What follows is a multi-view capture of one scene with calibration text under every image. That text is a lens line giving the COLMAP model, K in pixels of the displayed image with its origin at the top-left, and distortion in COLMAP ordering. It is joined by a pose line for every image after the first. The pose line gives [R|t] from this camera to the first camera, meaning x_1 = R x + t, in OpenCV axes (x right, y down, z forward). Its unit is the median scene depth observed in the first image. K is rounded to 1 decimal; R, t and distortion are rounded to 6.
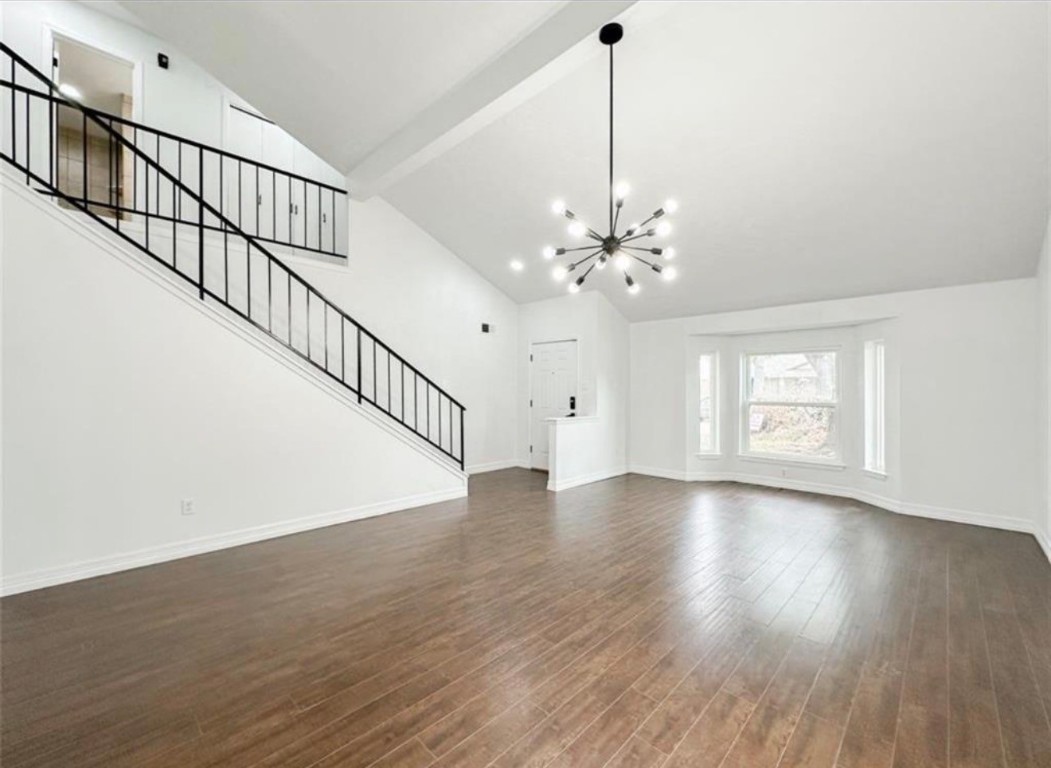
lens RADIAL K [[430.8, 0, 523.1], [0, 430.8, 389.5], [0, 0, 1]] dist [-0.000083, -0.000138]
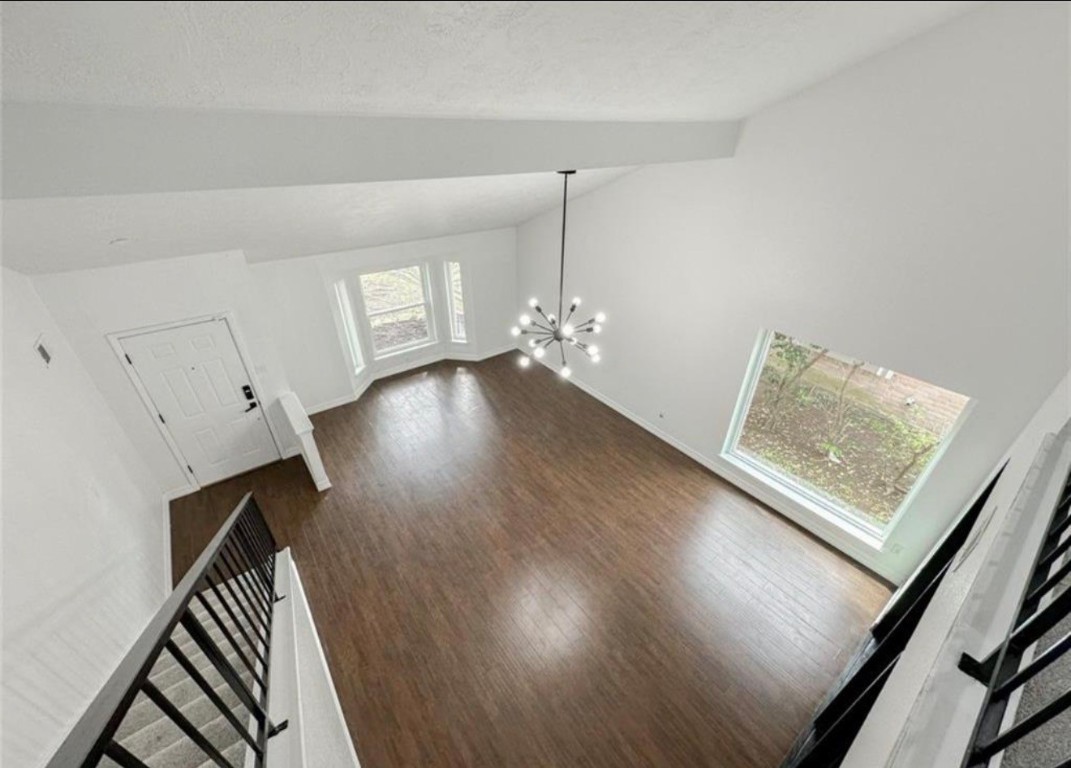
lens RADIAL K [[431.8, 0, 531.1], [0, 431.8, 394.0], [0, 0, 1]] dist [-0.002579, -0.000097]
pose [[0.152605, -0.532737, 0.832408, -0.581565], [-0.001941, 0.842110, 0.539302, -0.490650], [-0.988285, -0.083916, 0.127476, 0.456512]]
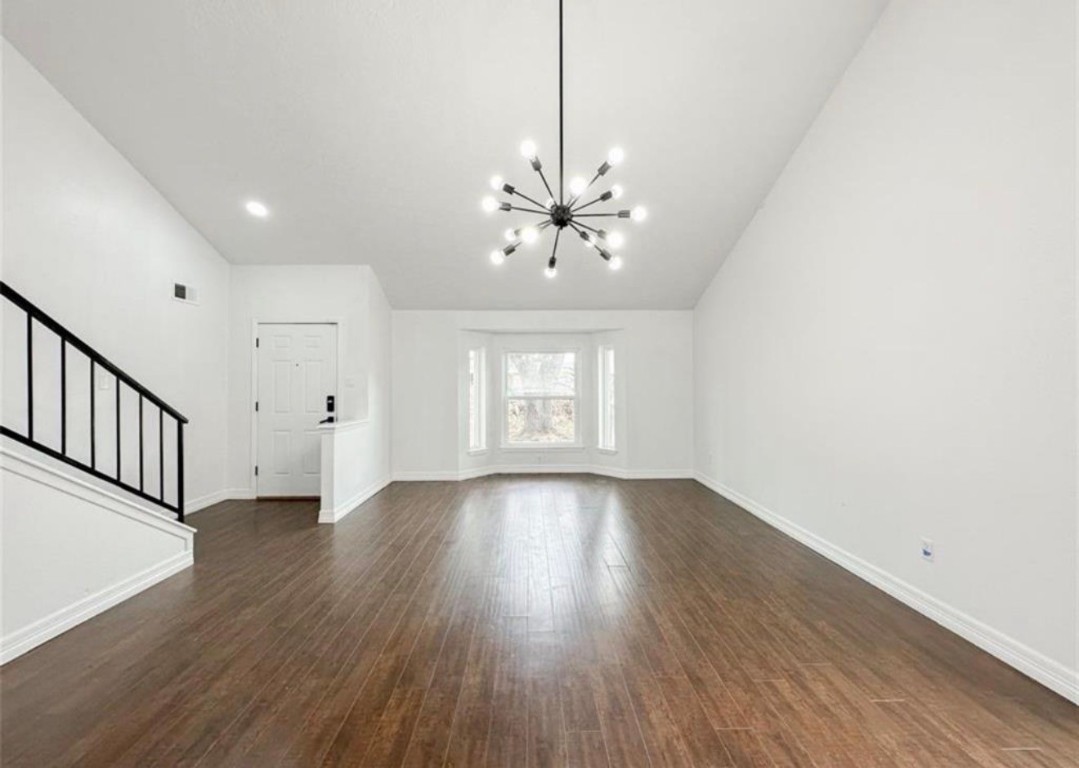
lens RADIAL K [[435.0, 0, 536.4], [0, 435.0, 377.2], [0, 0, 1]] dist [-0.002579, -0.000097]
pose [[0.703333, 0.005535, 0.710839, -0.222585], [0.007163, 0.999864, -0.014873, -0.003115], [-0.710825, 0.015553, 0.703197, 0.222503]]
